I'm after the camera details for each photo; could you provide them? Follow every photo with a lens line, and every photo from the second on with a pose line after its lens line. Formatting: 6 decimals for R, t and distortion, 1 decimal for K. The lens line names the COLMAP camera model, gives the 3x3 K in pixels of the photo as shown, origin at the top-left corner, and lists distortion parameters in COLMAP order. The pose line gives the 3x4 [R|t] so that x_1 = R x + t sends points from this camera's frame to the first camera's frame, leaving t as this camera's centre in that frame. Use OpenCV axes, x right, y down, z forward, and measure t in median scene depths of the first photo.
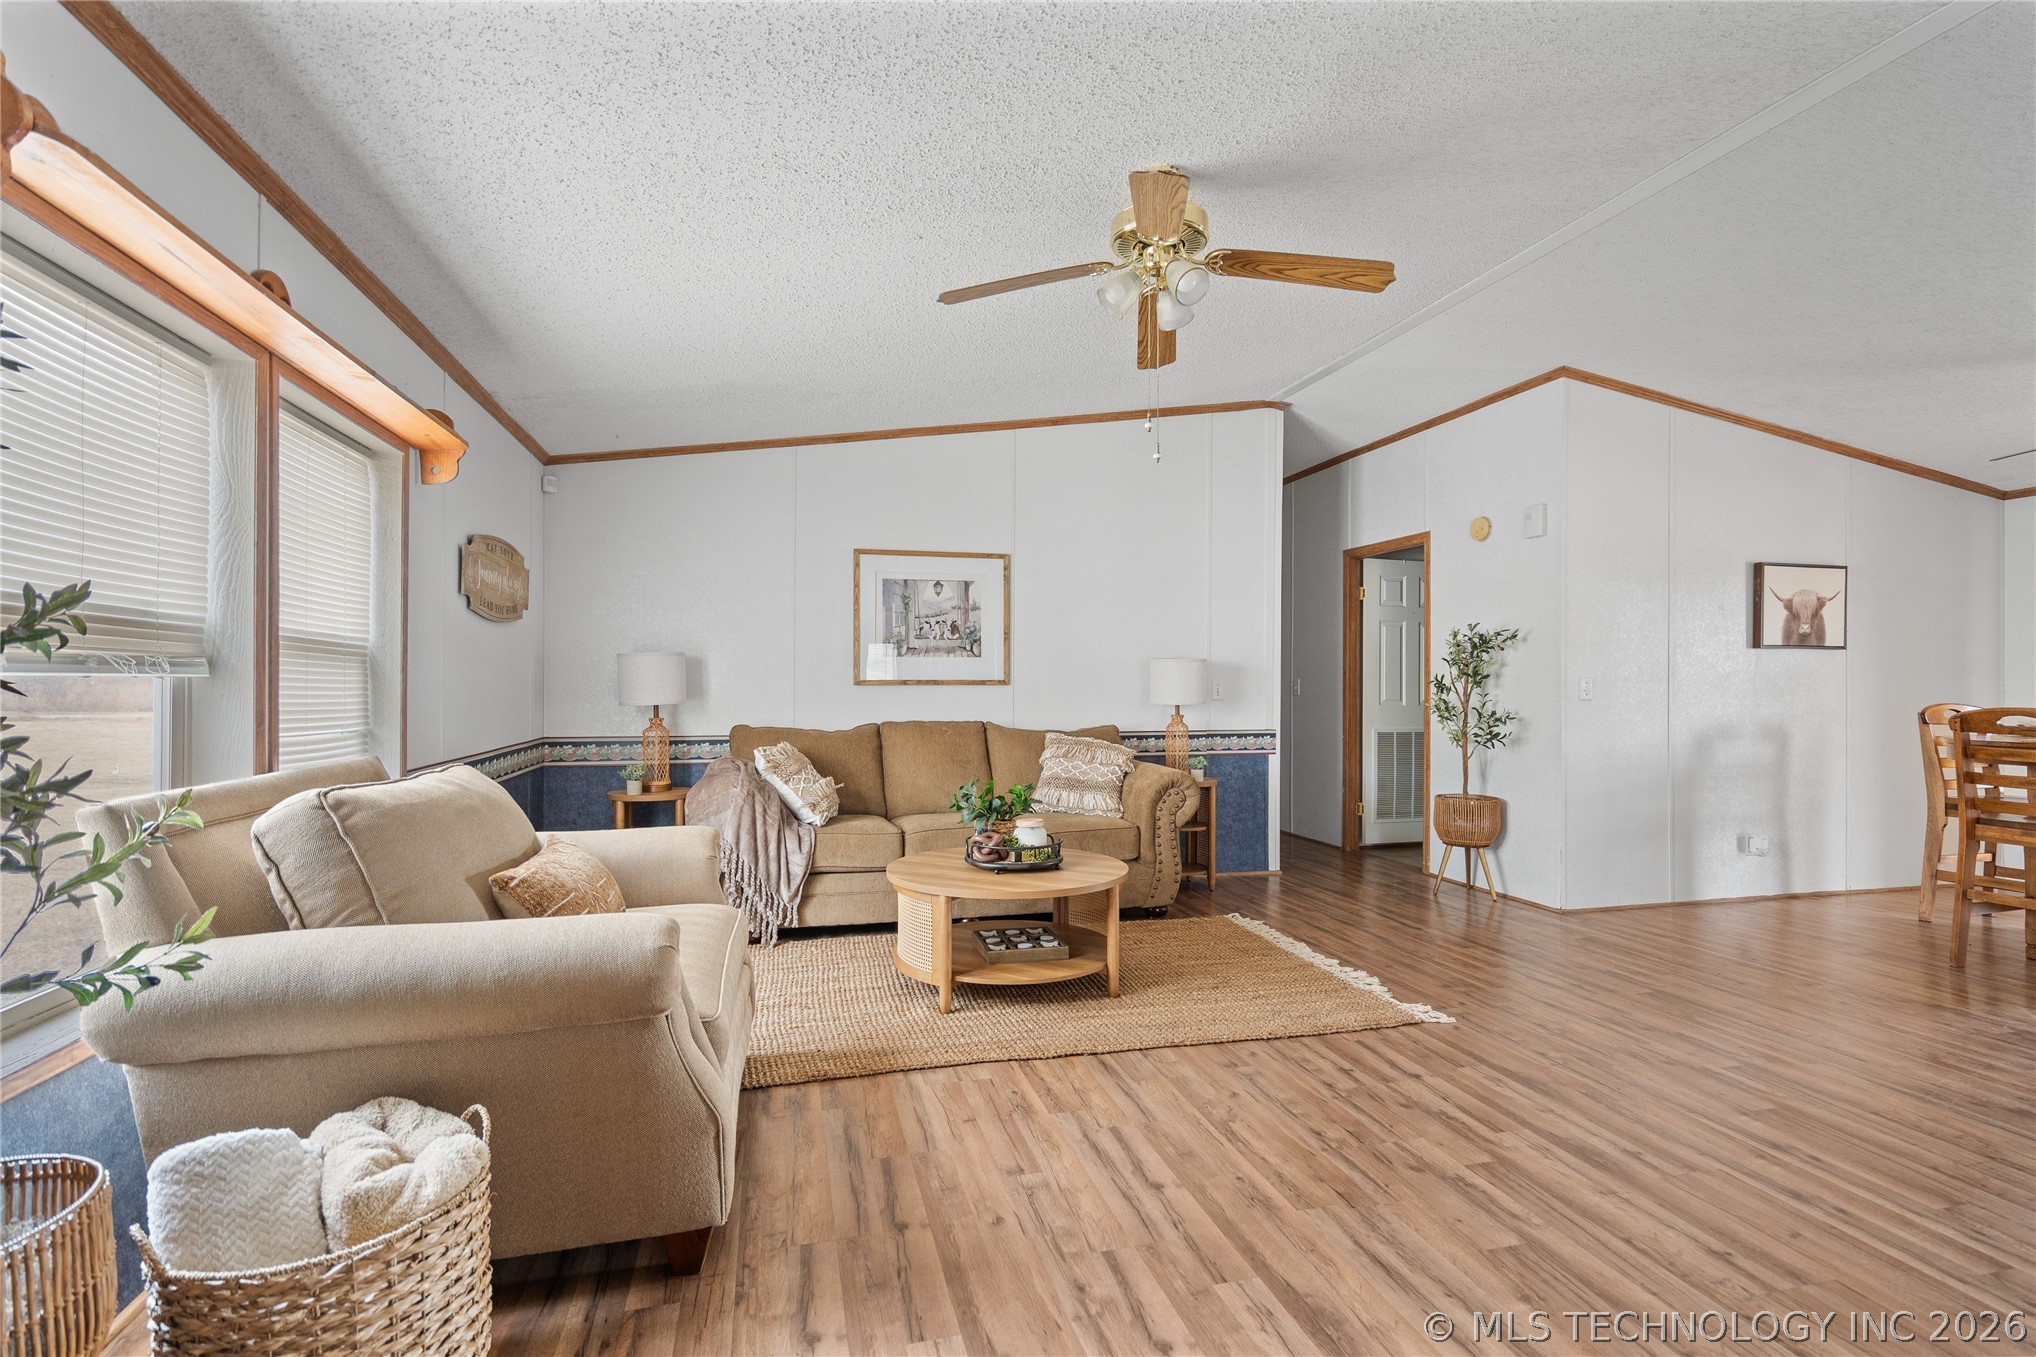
lens RADIAL K [[959.7, 0, 1018.0], [0, 959.7, 678.5], [0, 0, 1]] dist [0.001933, 0.000666]
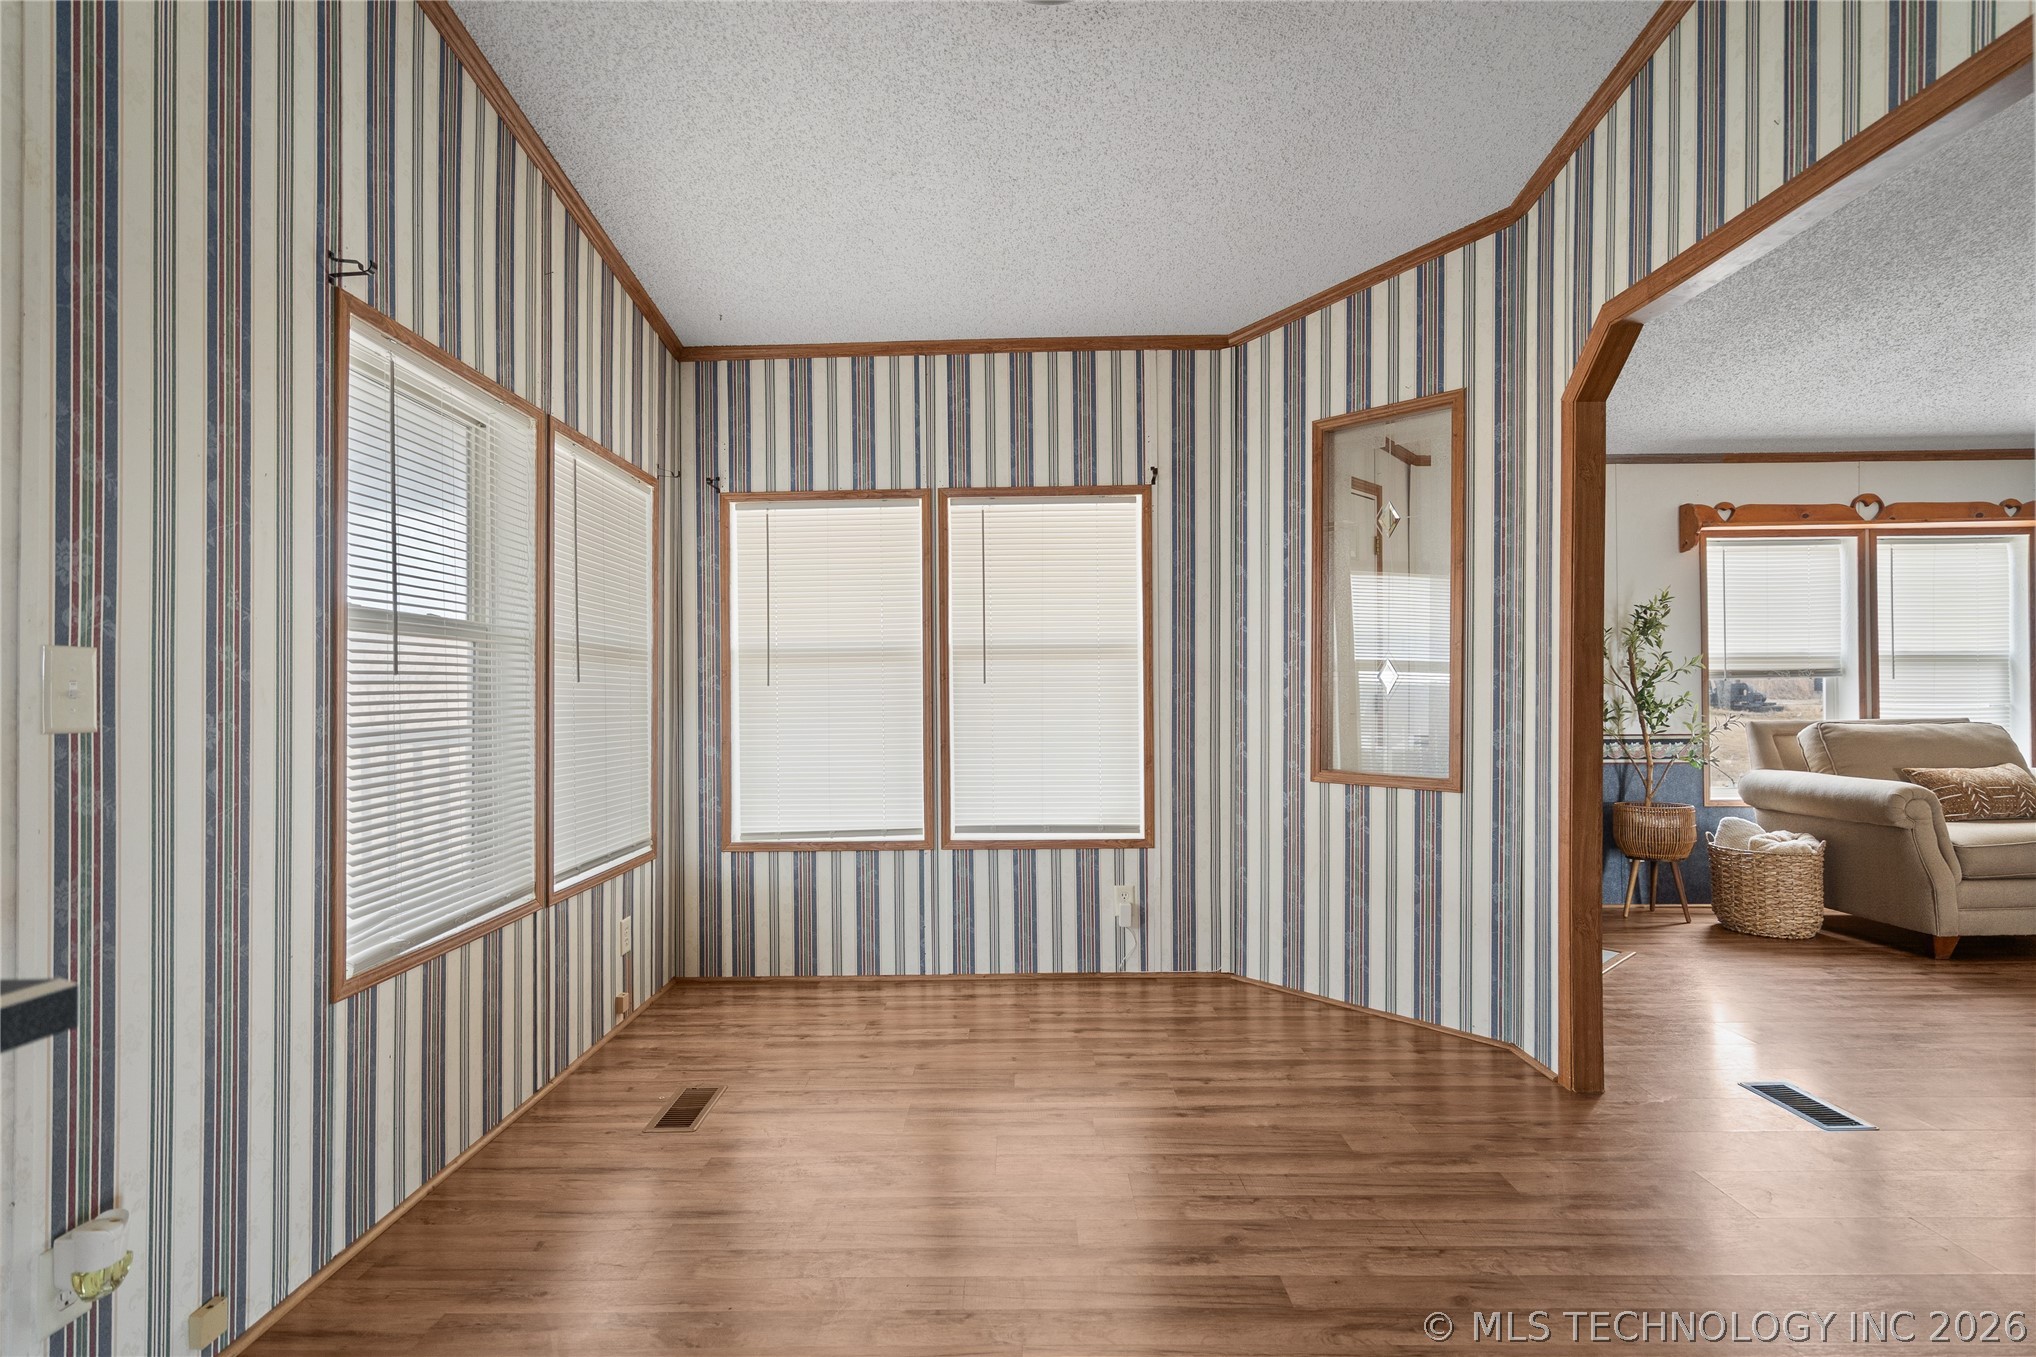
lens RADIAL K [[991.8, 0, 1007.9], [0, 991.8, 729.2], [0, 0, 1]] dist [-0.001796, 0.000350]
pose [[-0.244750, 0.038923, -0.968805, 1.229281], [0.020164, 0.999182, 0.035050, -0.000107], [0.969377, -0.010957, -0.245335, -0.234816]]
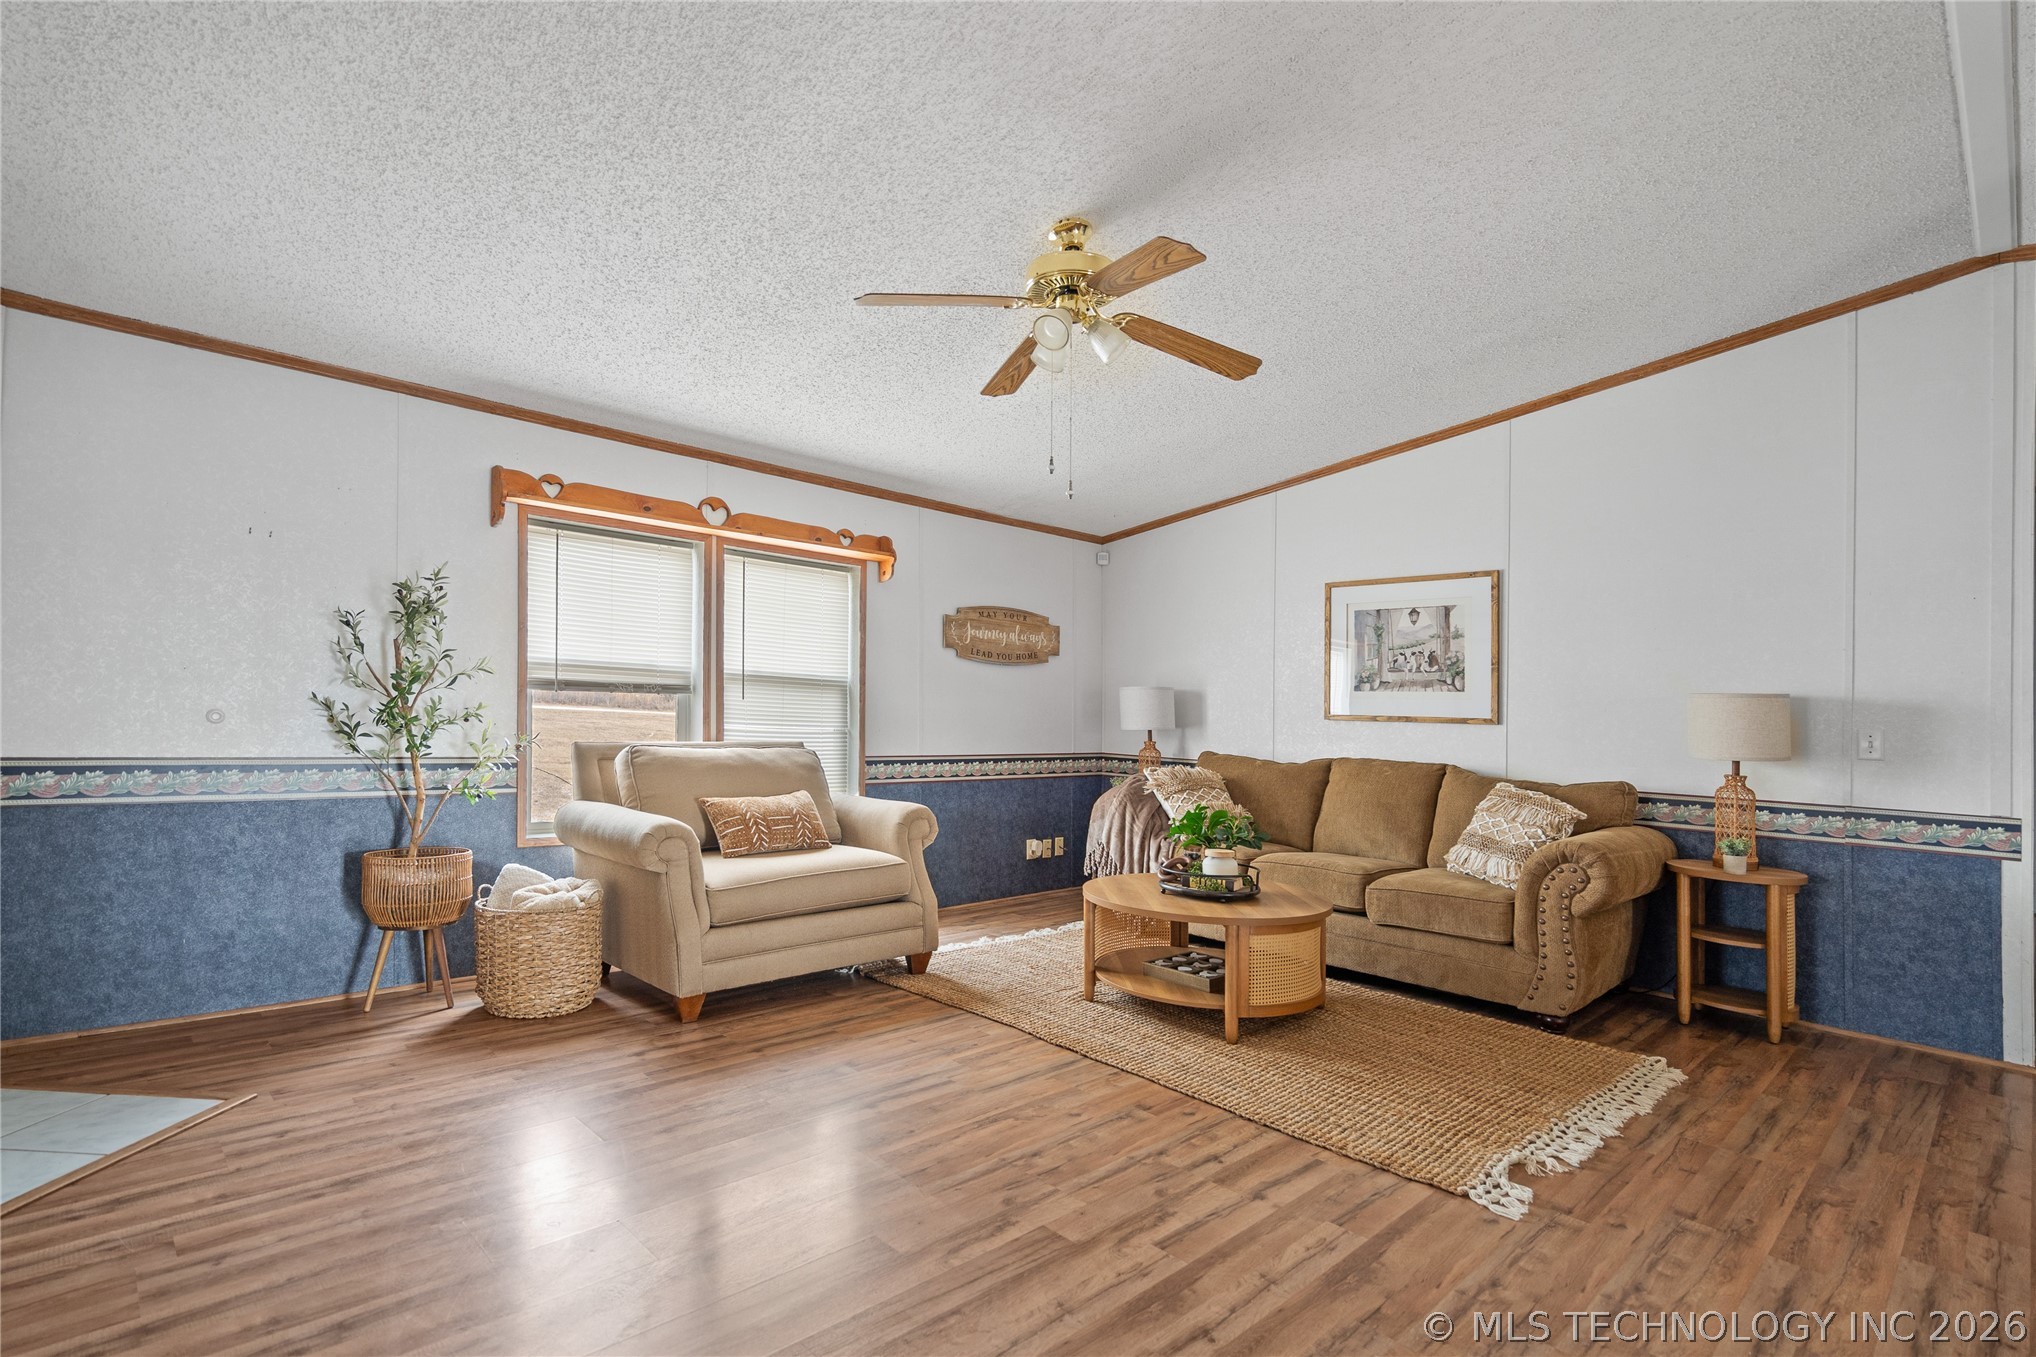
lens RADIAL K [[974.8, 0, 1017.3], [0, 974.8, 712.4], [0, 0, 1]] dist [0.001428, 0.000342]
pose [[0.497706, 0.016409, -0.867191, 0.853570], [-0.026439, 0.999643, 0.003741, 0.006385], [0.866943, 0.021066, 0.497962, 0.338911]]
